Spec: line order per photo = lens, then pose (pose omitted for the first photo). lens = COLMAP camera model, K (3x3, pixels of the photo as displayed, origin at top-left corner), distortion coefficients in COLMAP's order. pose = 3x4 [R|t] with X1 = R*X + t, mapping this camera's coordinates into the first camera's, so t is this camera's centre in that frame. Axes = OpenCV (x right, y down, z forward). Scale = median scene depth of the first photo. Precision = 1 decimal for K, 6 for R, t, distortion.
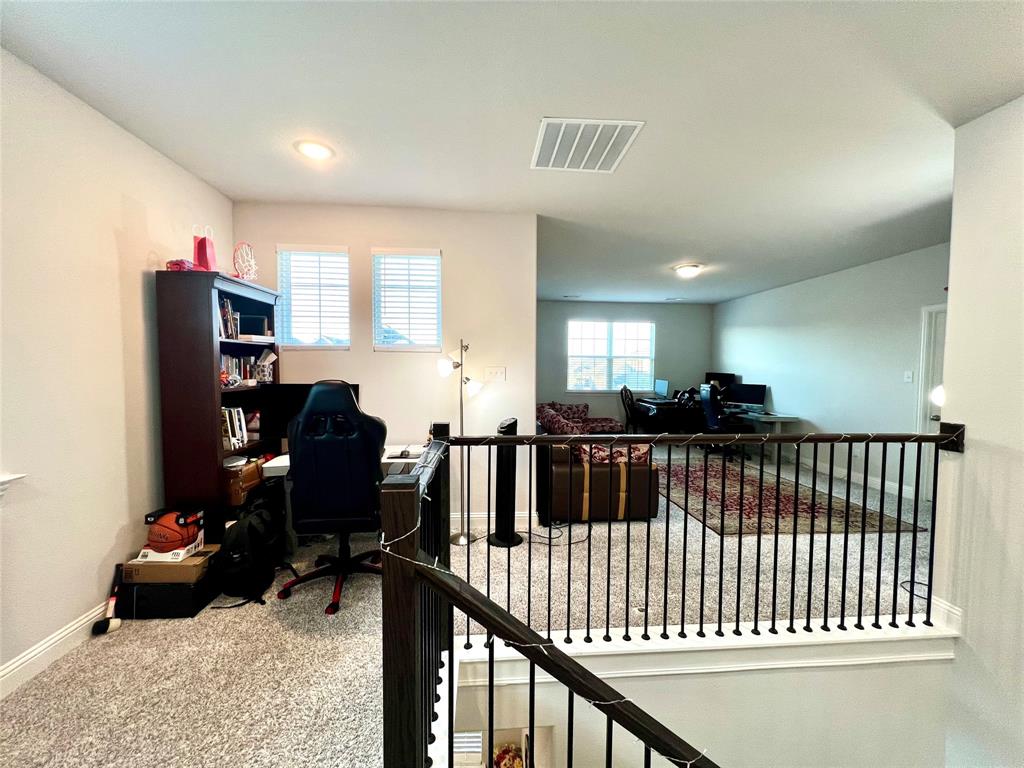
lens RADIAL K [[410.9, 0, 513.6], [0, 410.9, 384.6], [0, 0, 1]] dist [-0.001775, 0.000641]
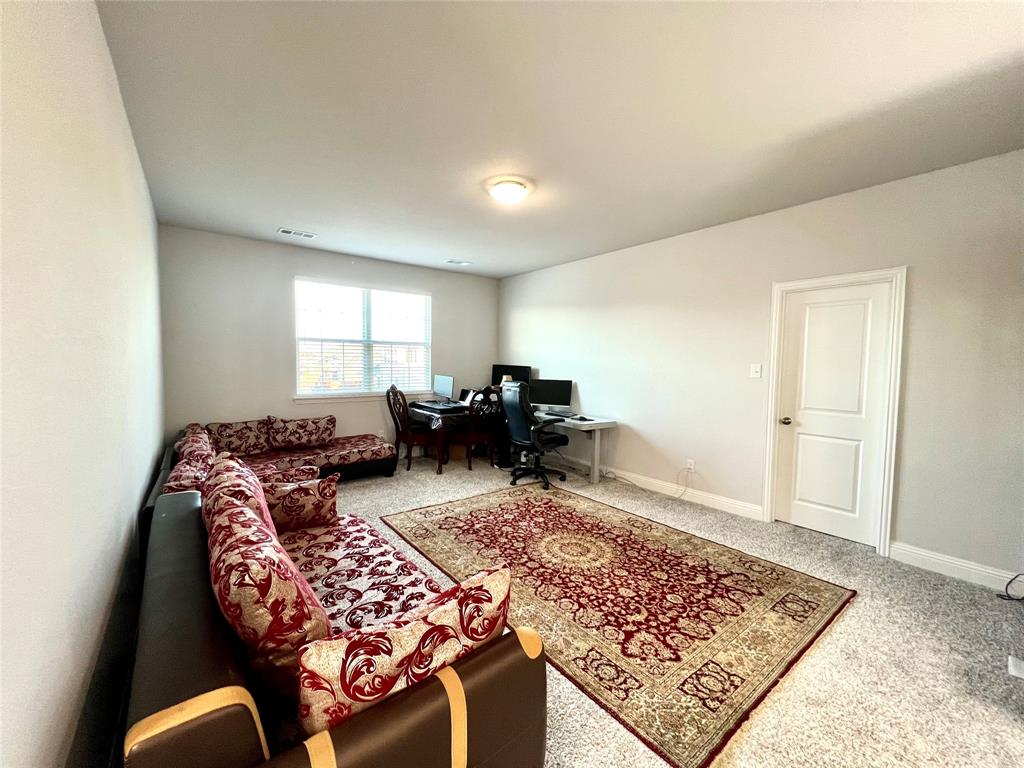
lens RADIAL K [[410.7, 0, 513.5], [0, 410.7, 384.2], [0, 0, 1]] dist [-0.000981, 0.000683]
pose [[0.833246, -0.030118, 0.552082, 0.070138], [0.017681, 0.999456, 0.027839, -0.014598], [-0.552620, -0.013435, 0.833325, 0.357505]]
